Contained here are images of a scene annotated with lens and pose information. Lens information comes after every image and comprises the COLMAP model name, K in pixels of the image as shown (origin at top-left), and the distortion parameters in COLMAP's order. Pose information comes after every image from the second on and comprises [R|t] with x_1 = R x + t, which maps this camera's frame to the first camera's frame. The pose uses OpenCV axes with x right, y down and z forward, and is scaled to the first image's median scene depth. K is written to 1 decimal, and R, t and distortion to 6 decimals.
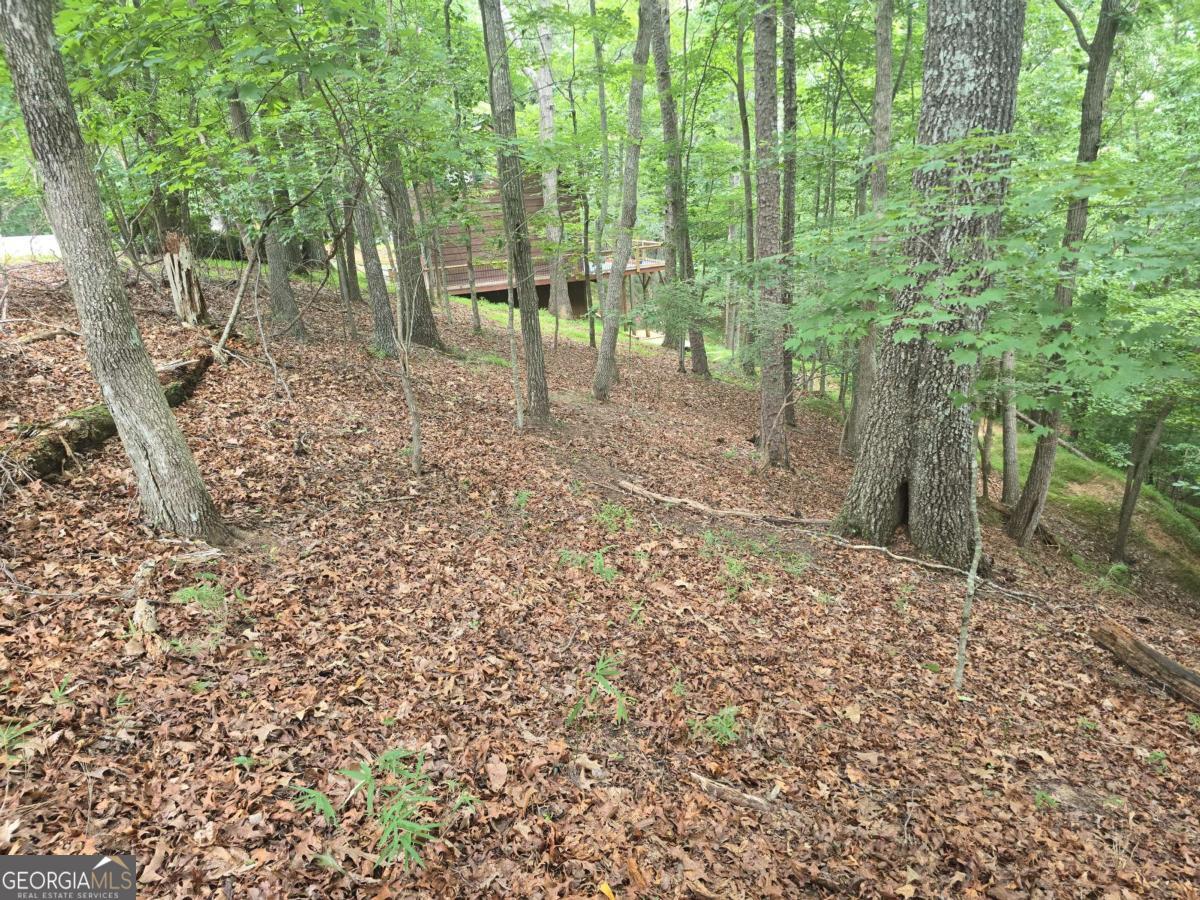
lens RADIAL K [[807.8, 0, 597.5], [0, 807.8, 453.4], [0, 0, 1]] dist [0.023238, -0.009183]
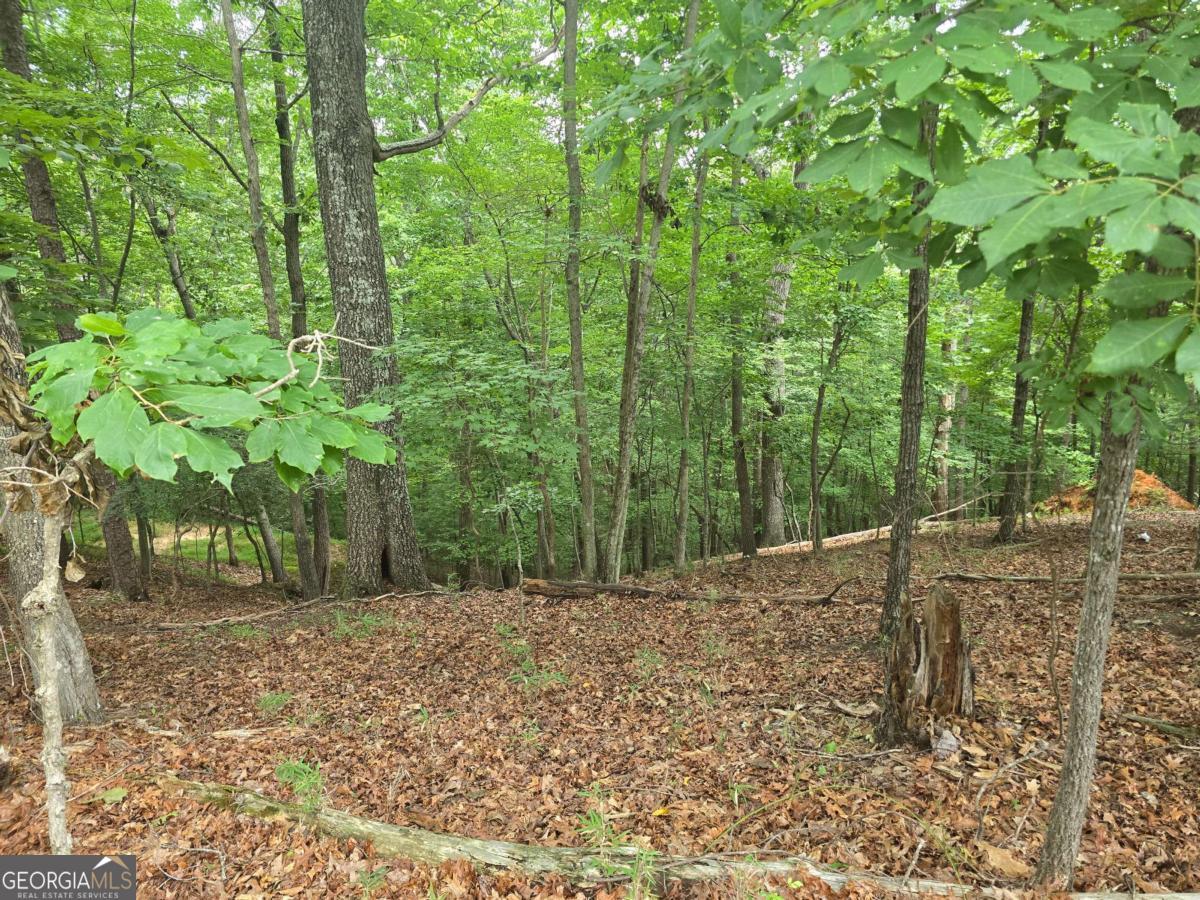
lens RADIAL K [[807.8, 0, 597.2], [0, 807.8, 443.5], [0, 0, 1]] dist [0.023238, -0.009183]
pose [[0.519126, -0.152147, 0.841046, -0.703379], [0.262354, 0.964889, 0.012615, -0.072668], [-0.813436, 0.214103, 0.540816, -0.179228]]
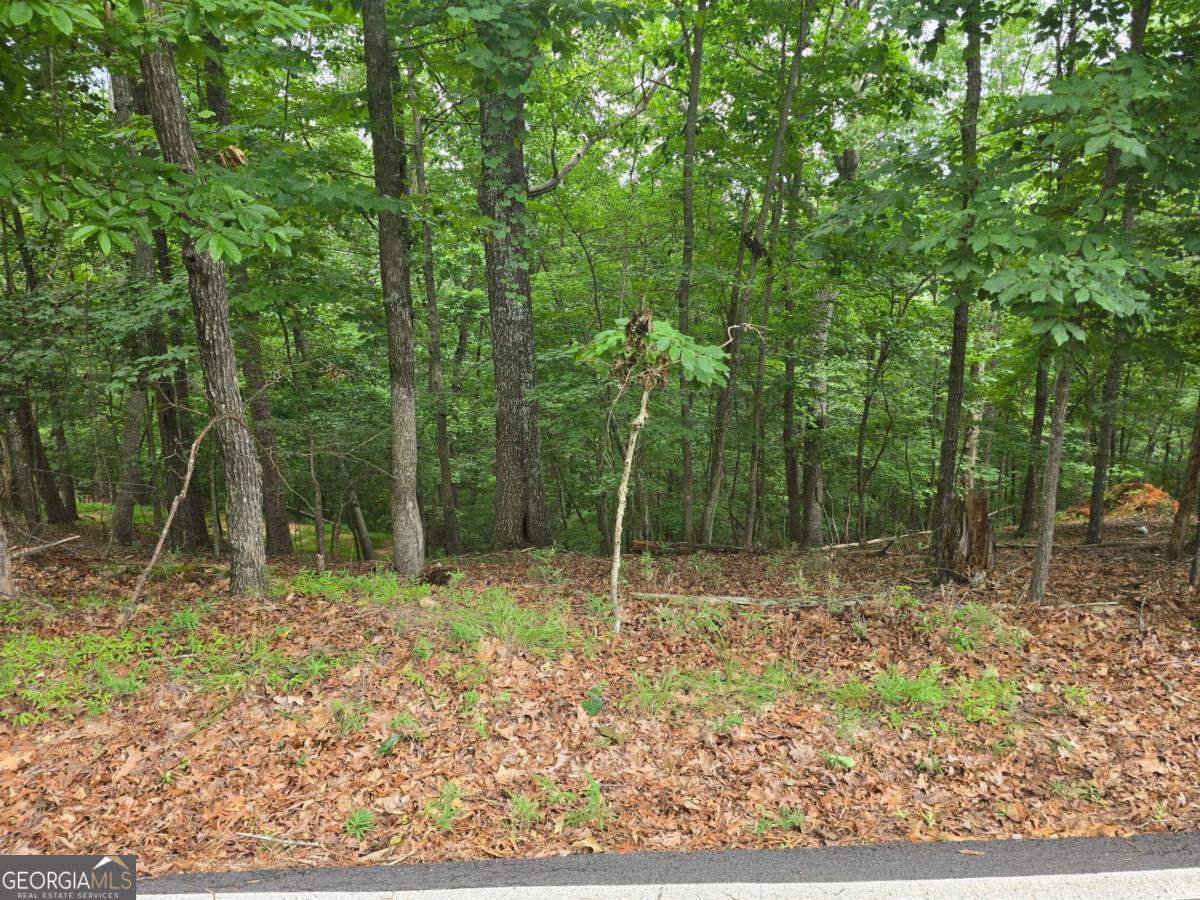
lens RADIAL K [[807.8, 0, 603.9], [0, 807.8, 456.3], [0, 0, 1]] dist [0.023238, -0.009183]
pose [[0.537686, -0.130696, 0.832954, -1.173582], [0.242771, 0.970073, -0.004502, -0.044774], [-0.807438, 0.204638, 0.553324, -0.233183]]
